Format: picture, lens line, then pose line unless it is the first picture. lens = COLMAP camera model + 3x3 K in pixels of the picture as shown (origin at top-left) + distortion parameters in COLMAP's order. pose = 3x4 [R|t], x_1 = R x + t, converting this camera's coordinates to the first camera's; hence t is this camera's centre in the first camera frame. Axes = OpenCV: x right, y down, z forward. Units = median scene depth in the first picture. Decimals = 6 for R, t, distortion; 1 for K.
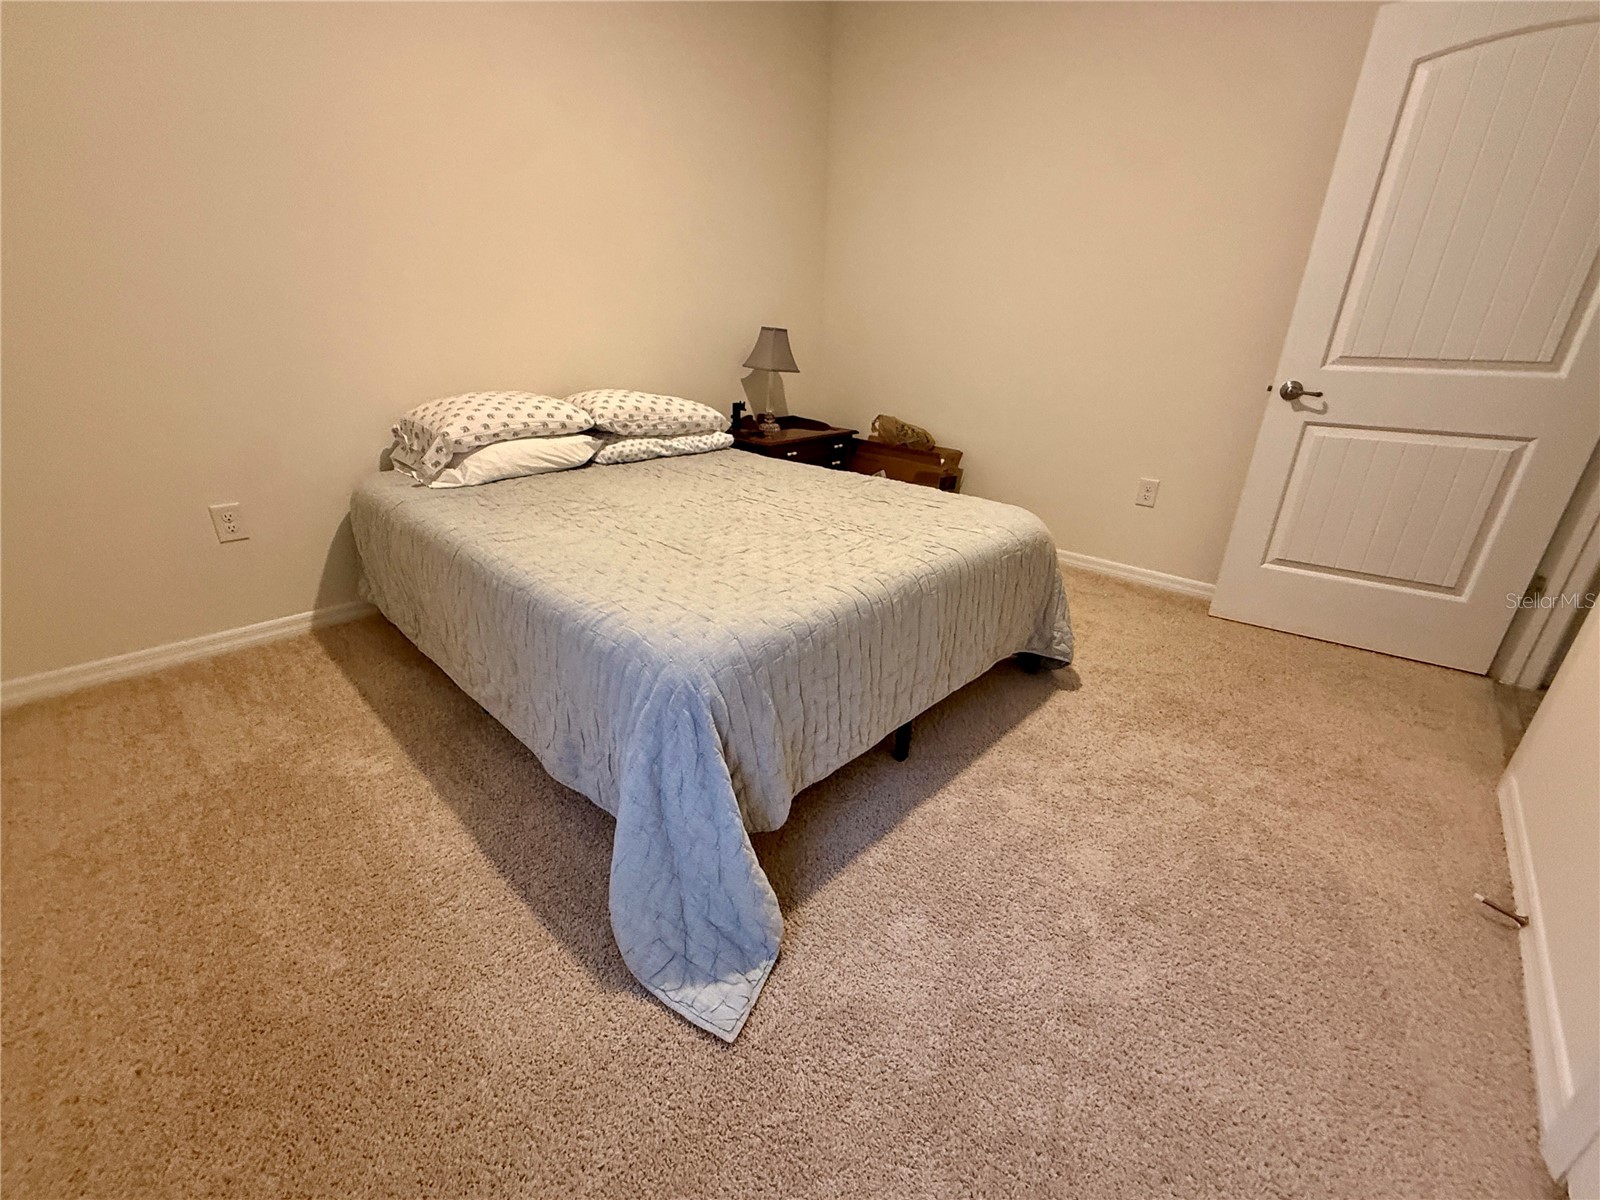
lens RADIAL K [[651.5, 0, 799.2], [0, 651.5, 601.7], [0, 0, 1]] dist [0.000489, 0.000380]
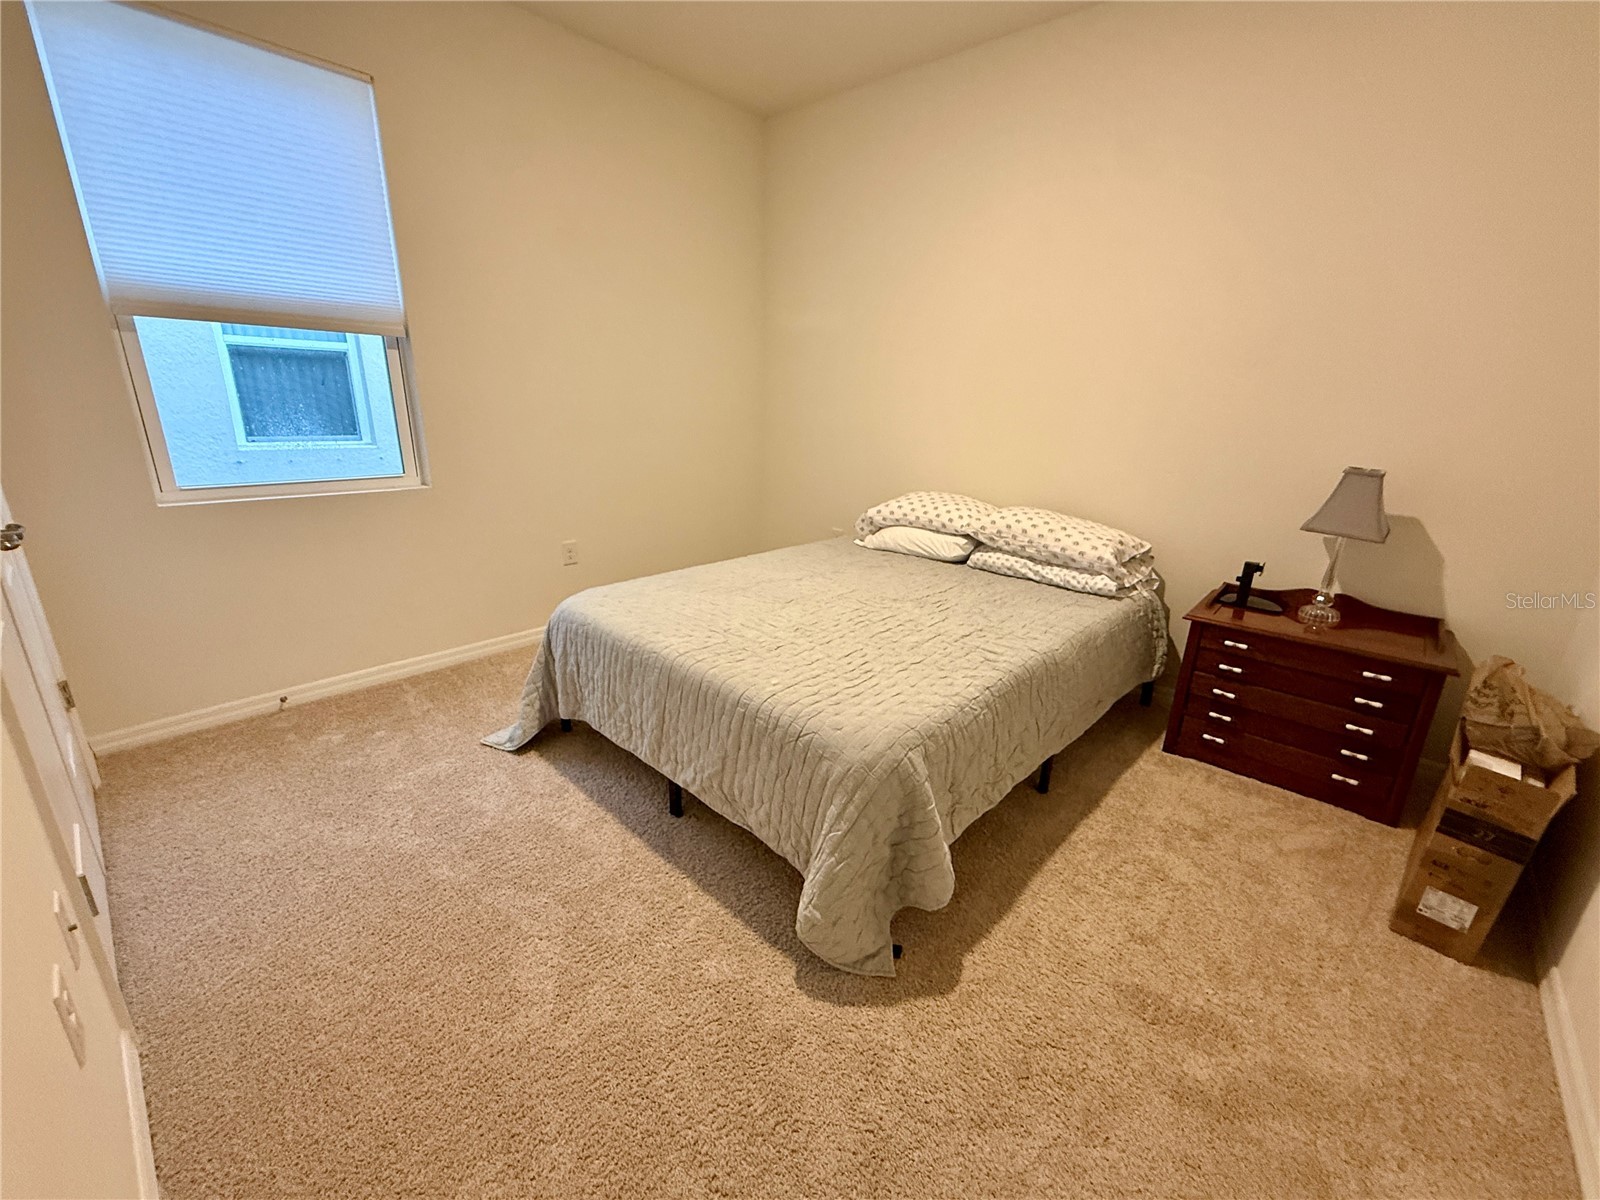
lens RADIAL K [[649.7, 0, 798.9], [0, 649.7, 604.8], [0, 0, 1]] dist [-0.001145, -0.000077]
pose [[0.018168, 0.279312, -0.960028, 0.989712], [-0.411630, 0.877127, 0.247403, -0.389501], [0.911170, 0.390682, 0.130909, 0.772200]]
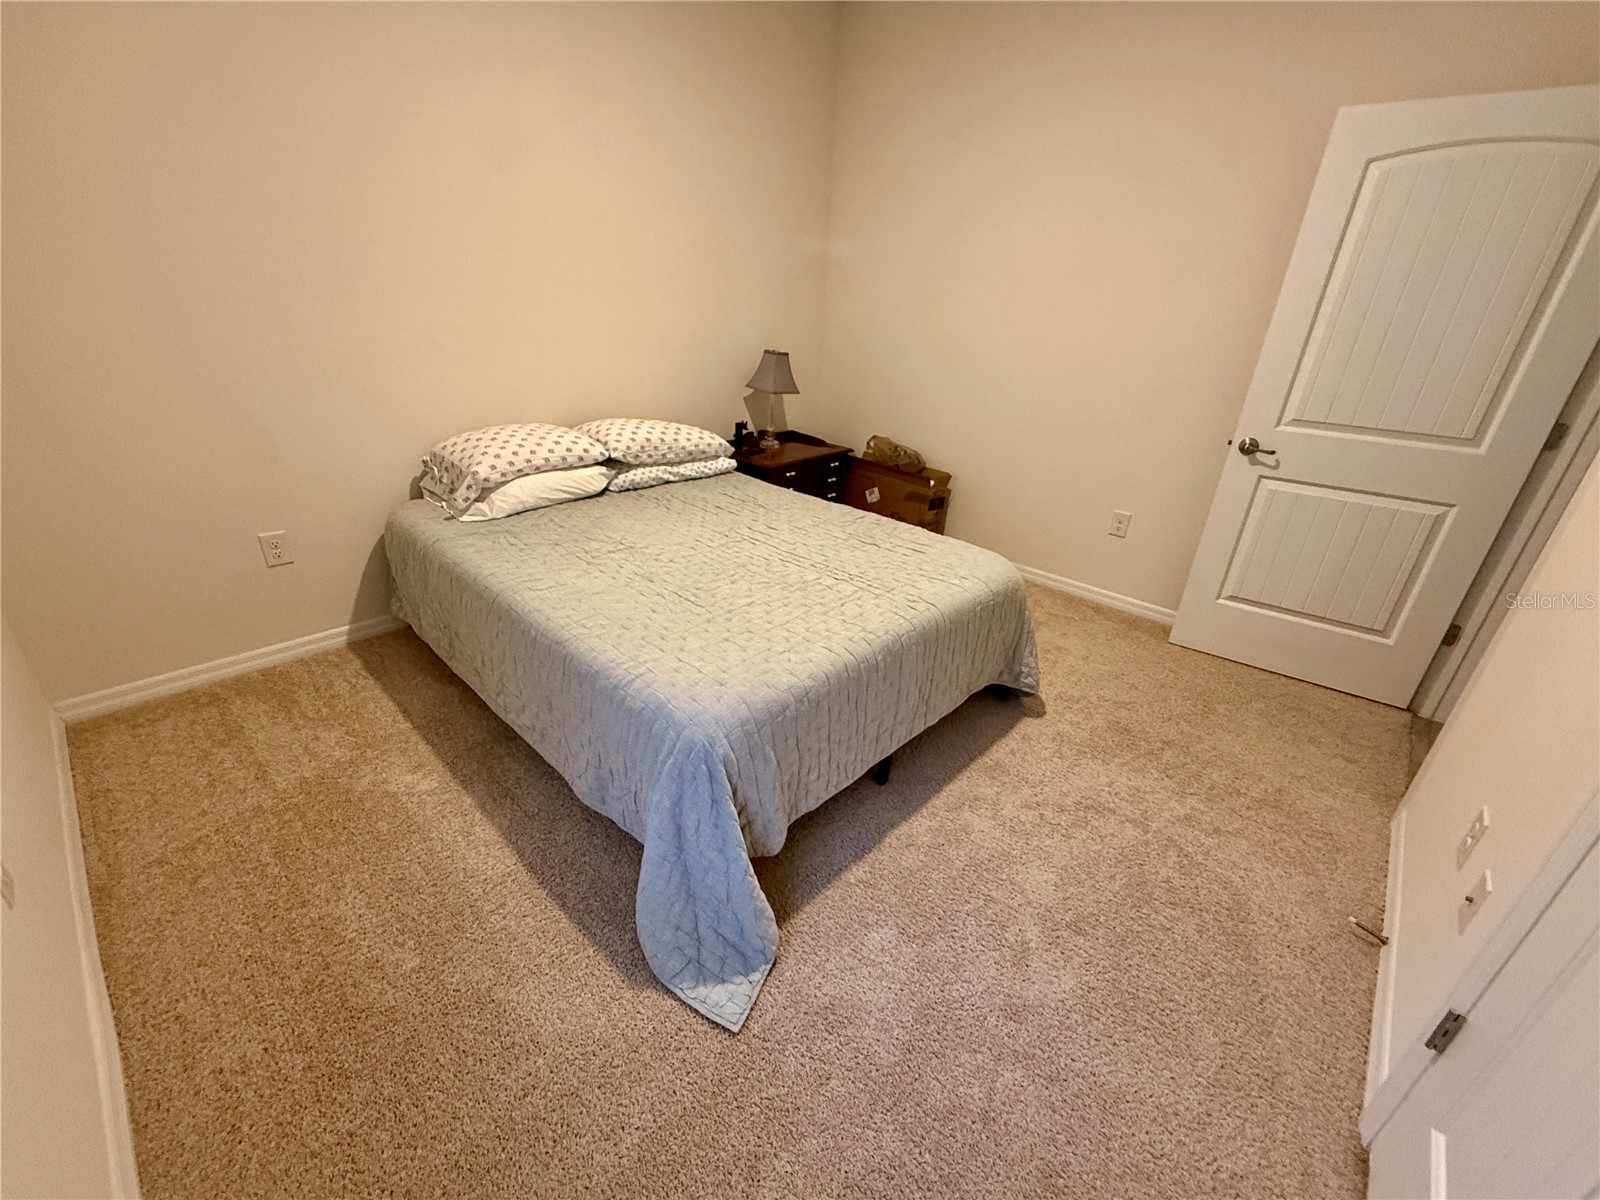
lens RADIAL K [[652.6, 0, 799.0], [0, 652.6, 600.3], [0, 0, 1]] dist [0.001848, -0.000216]
pose [[0.999661, 0.022980, 0.012276, -0.009154], [-0.023474, 0.998852, 0.041763, -0.106072], [-0.011302, -0.042037, 0.999052, -0.112831]]
